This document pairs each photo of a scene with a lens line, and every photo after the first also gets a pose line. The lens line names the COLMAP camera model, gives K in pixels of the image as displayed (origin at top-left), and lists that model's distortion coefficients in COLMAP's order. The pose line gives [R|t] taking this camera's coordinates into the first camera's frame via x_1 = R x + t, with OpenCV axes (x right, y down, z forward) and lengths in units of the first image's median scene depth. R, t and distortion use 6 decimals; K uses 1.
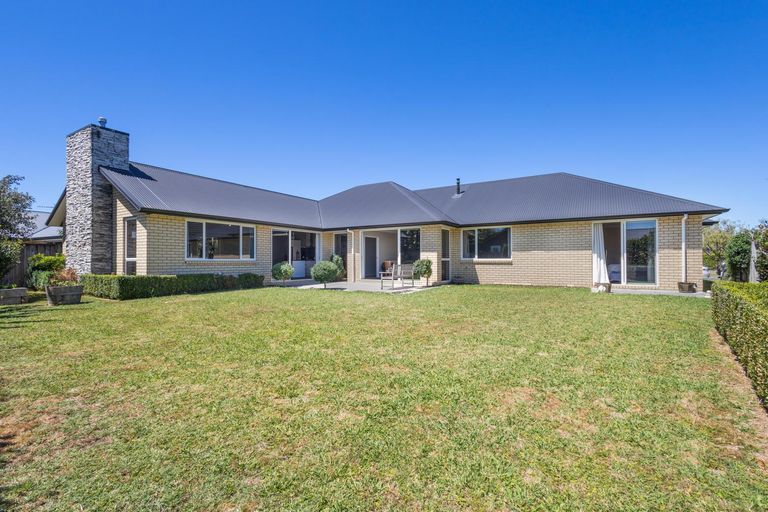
lens RADIAL K [[353.9, 0, 384.2], [0, 353.9, 257.2], [0, 0, 1]] dist [0.001601, -0.000279]
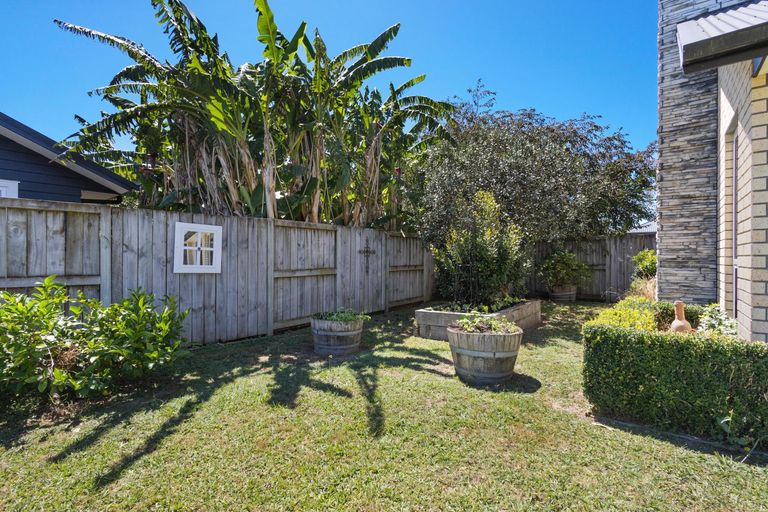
lens RADIAL K [[353.9, 0, 384.0], [0, 353.9, 255.8], [0, 0, 1]] dist [0.001601, -0.000279]
pose [[-0.119910, 0.001433, -0.992784, -0.372345], [0.002356, 0.999997, 0.001159, -0.001355], [0.992782, -0.002200, -0.119913, 0.719158]]
